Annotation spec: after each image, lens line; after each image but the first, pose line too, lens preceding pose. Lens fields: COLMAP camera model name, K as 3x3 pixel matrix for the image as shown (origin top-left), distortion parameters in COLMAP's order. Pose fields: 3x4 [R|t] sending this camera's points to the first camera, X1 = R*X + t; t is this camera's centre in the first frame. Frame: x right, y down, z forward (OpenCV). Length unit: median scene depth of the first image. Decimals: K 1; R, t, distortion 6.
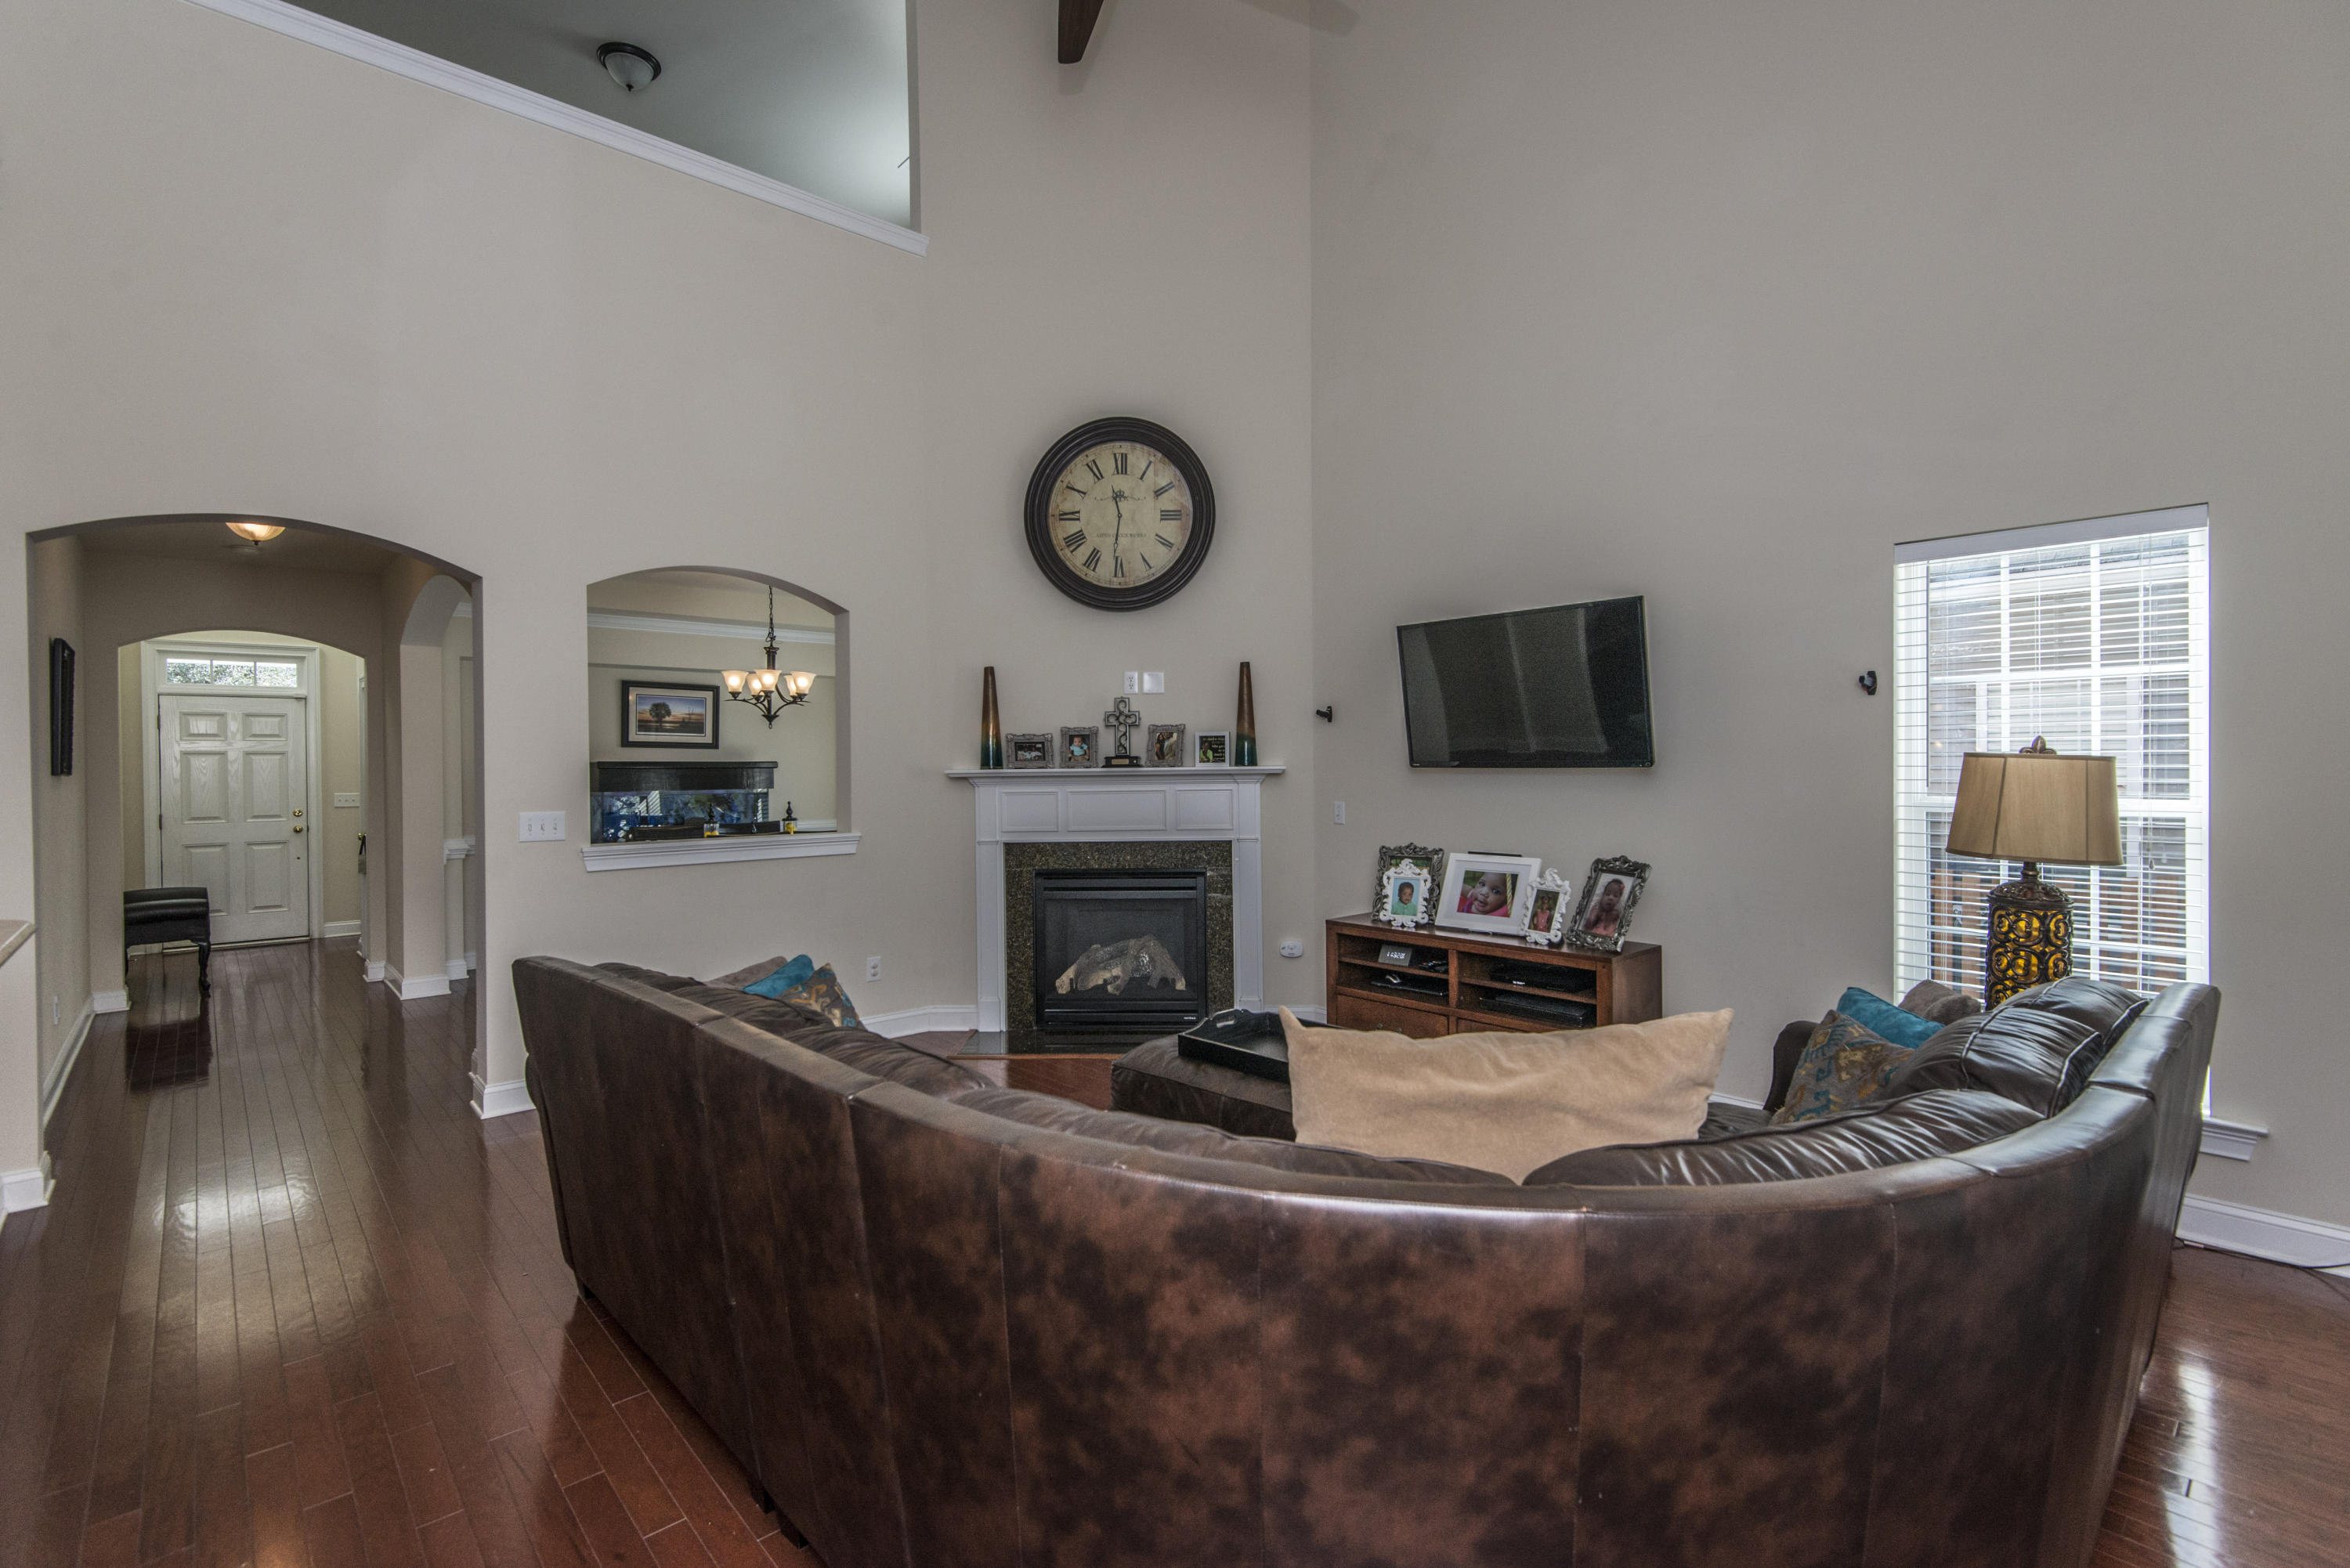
lens RADIAL K [[1065.6, 0, 1171.2], [0, 1065.6, 783.1], [0, 0, 1]] dist [0.017427, -0.011631]
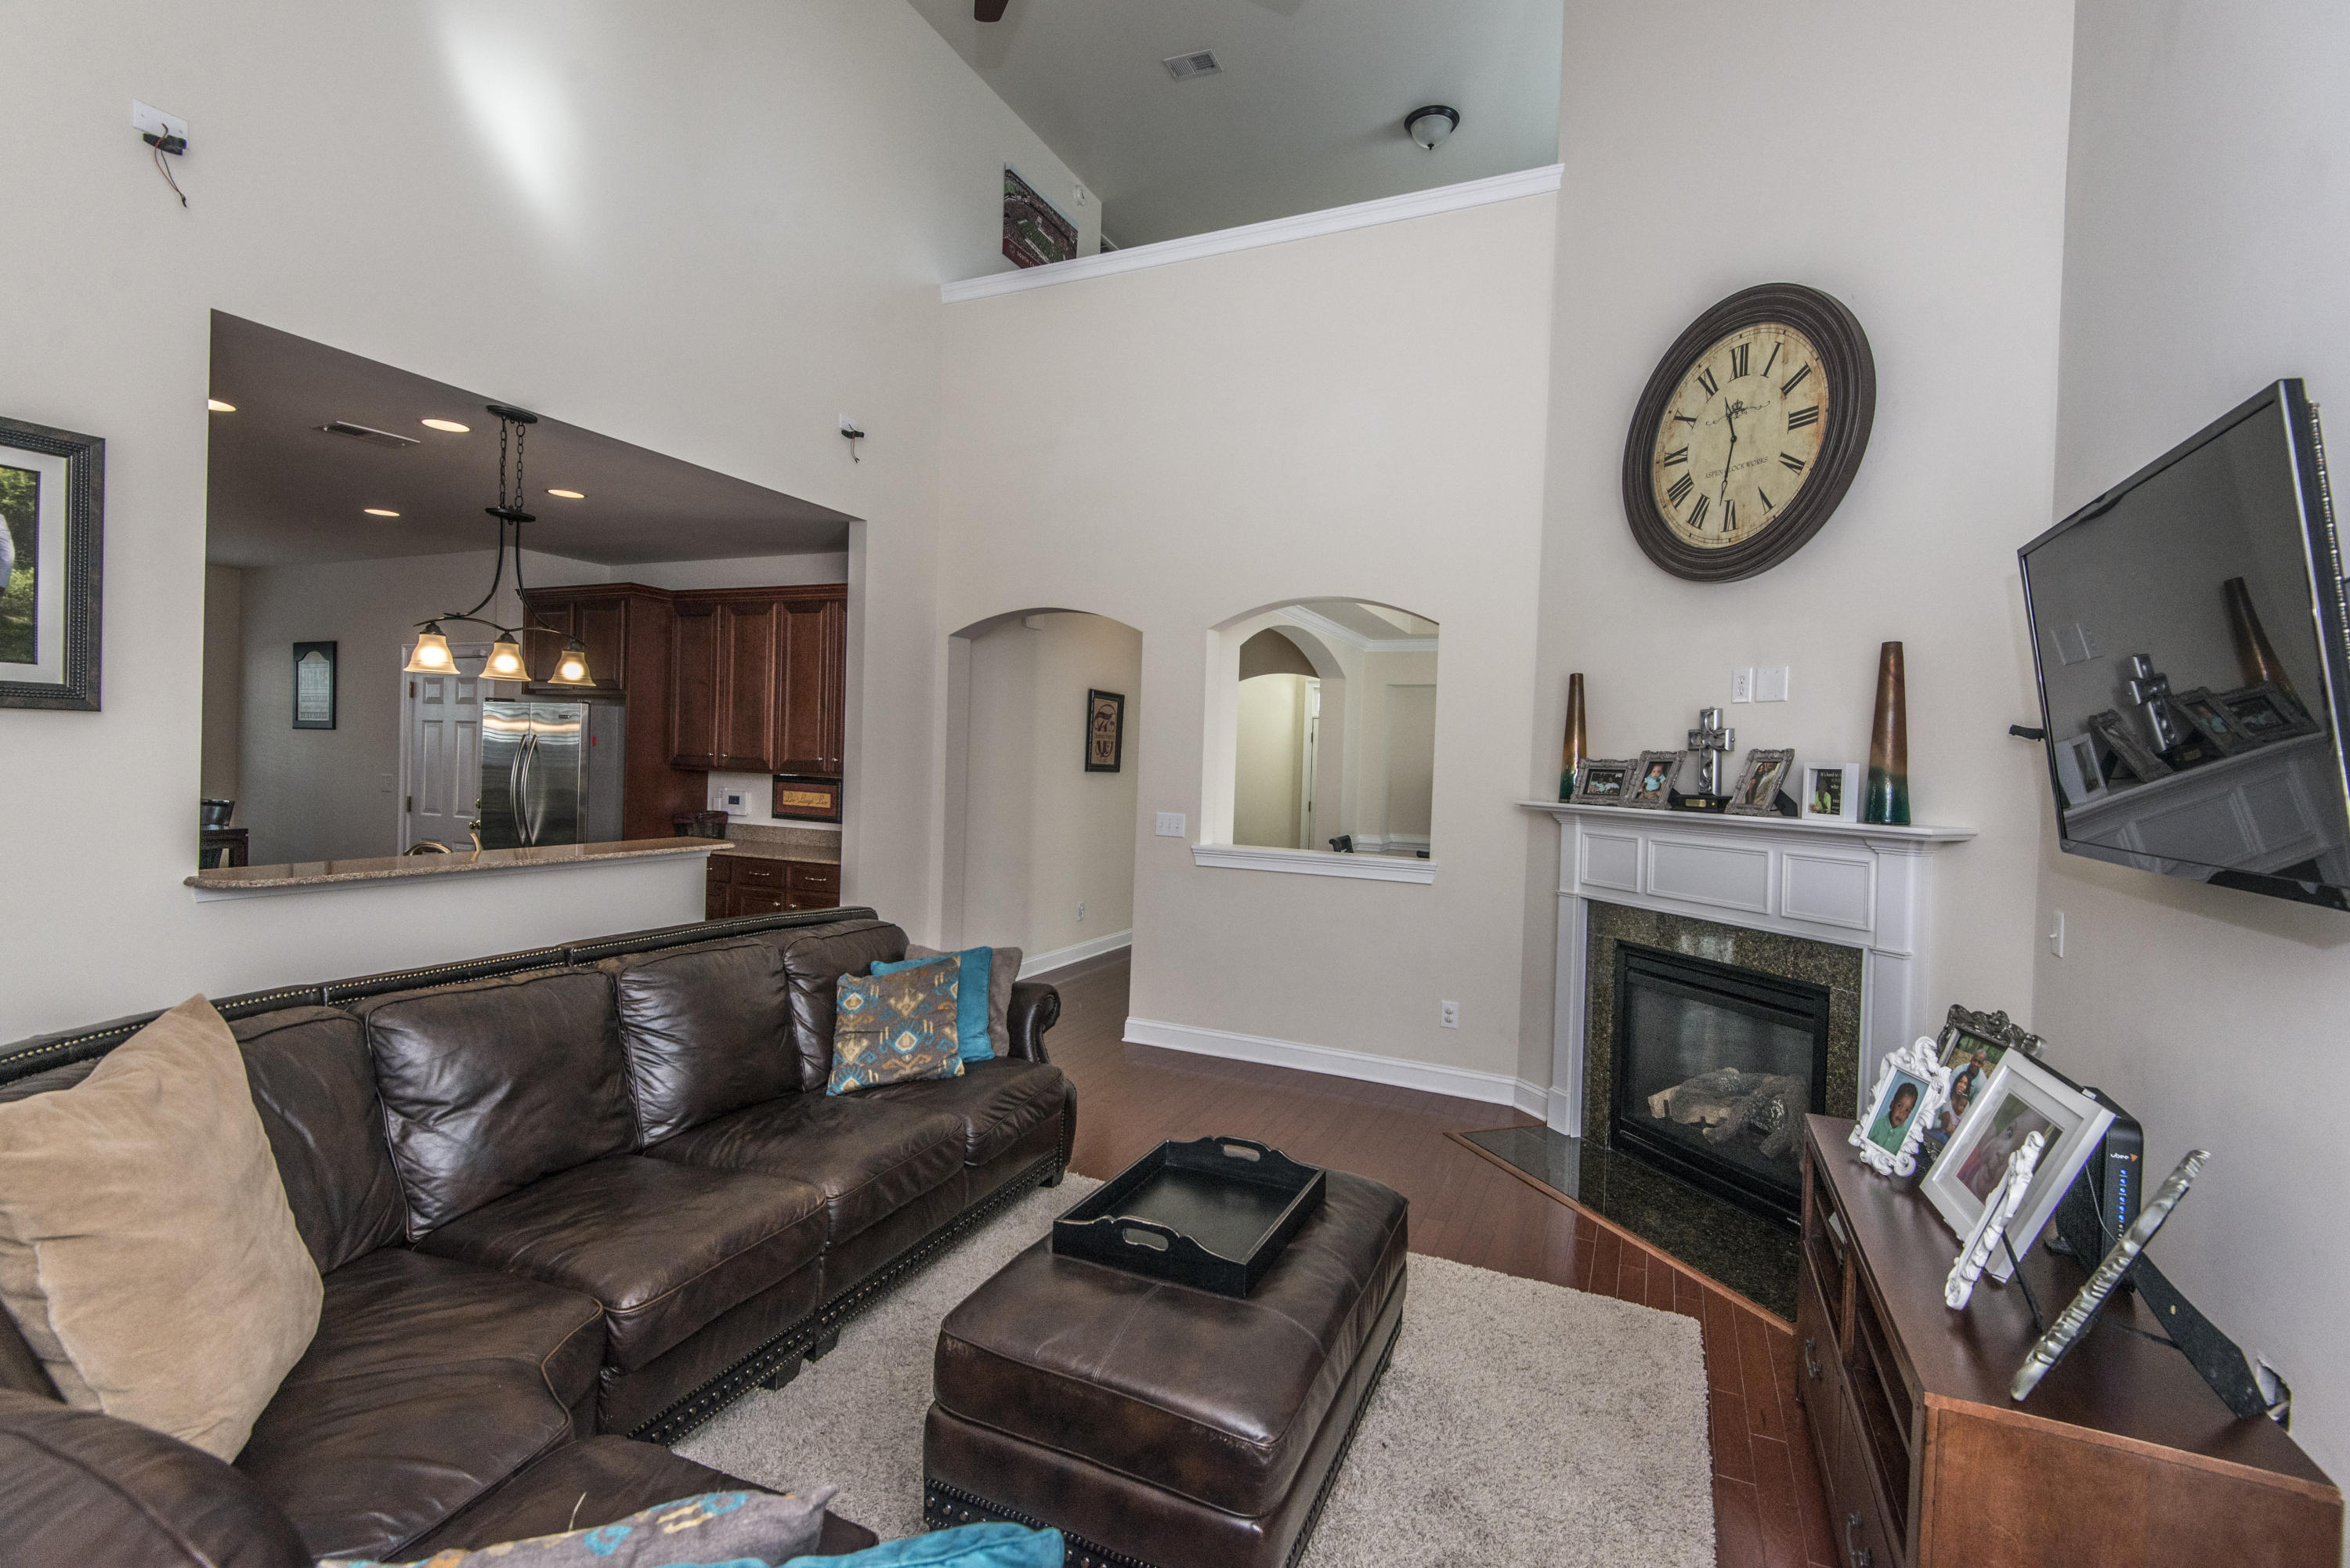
lens RADIAL K [[1065.6, 0, 1169.0], [0, 1065.6, 766.5], [0, 0, 1]] dist [0.017427, -0.011631]
pose [[0.383110, 0.029873, -0.923219, 0.446781], [-0.045008, 0.998893, 0.013645, -0.037113], [0.922605, 0.036324, 0.384031, 0.417999]]
